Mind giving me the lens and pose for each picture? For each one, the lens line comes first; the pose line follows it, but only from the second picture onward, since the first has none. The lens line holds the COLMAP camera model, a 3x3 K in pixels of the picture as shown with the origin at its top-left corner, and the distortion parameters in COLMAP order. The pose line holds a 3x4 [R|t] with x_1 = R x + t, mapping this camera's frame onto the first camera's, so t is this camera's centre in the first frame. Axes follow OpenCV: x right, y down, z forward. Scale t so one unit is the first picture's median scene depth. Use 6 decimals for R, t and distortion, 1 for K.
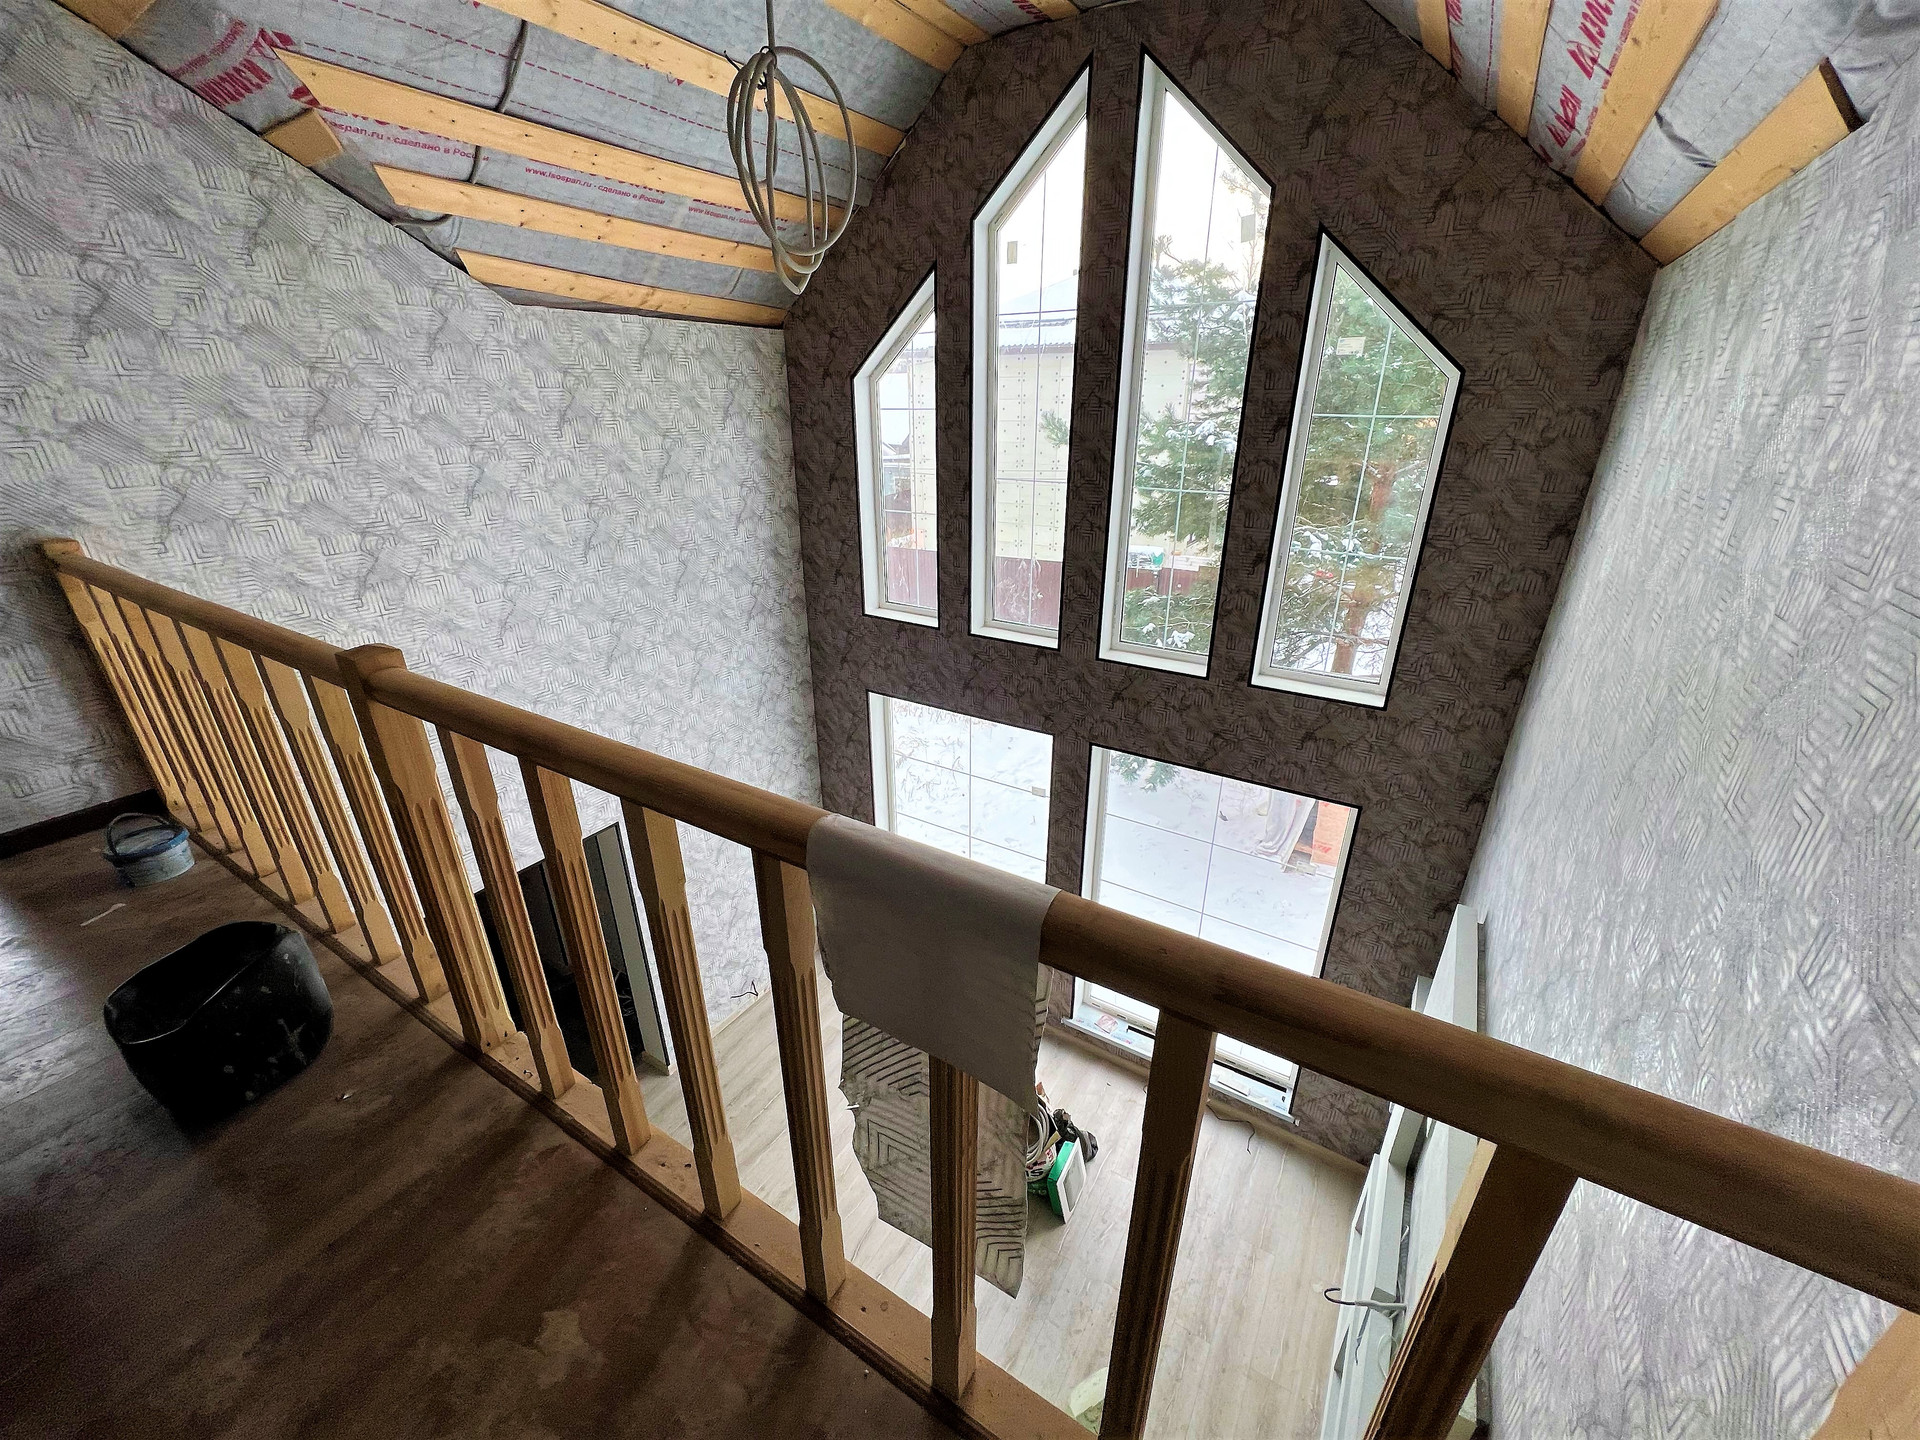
lens RADIAL K [[766.0, 0, 940.7], [0, 766.0, 731.0], [0, 0, 1]] dist [0.000267, -0.000415]
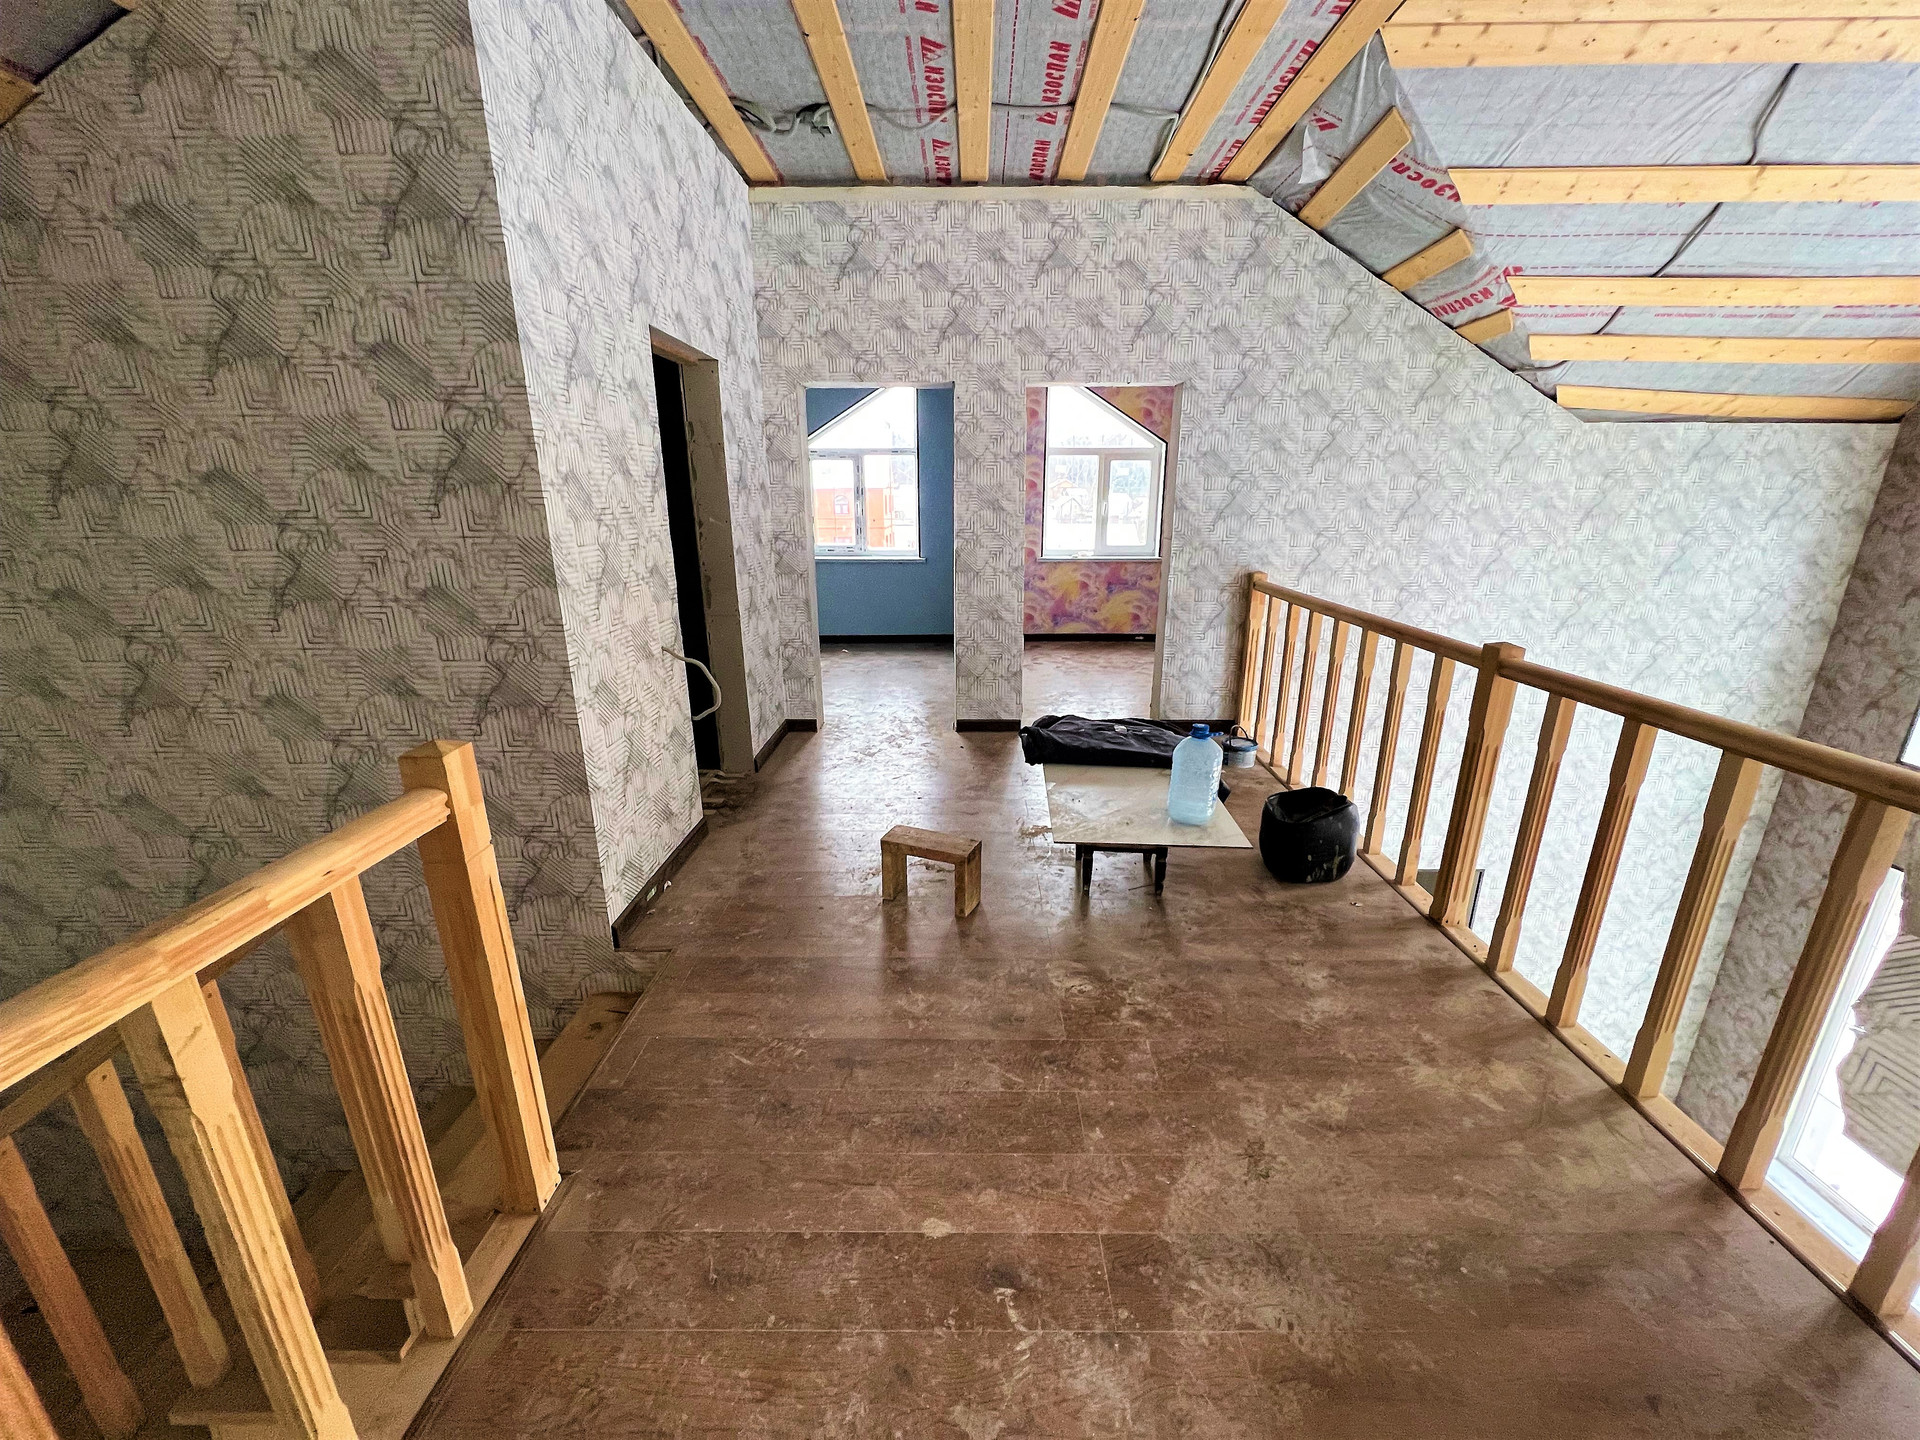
lens RADIAL K [[766.0, 0, 953.7], [0, 766.0, 734.5], [0, 0, 1]] dist [0.000267, -0.000415]
pose [[0.546339, 0.253949, -0.798138, -0.018507], [-0.338900, 0.938461, 0.066613, 0.191096], [0.765938, 0.234095, 0.598781, -0.440787]]
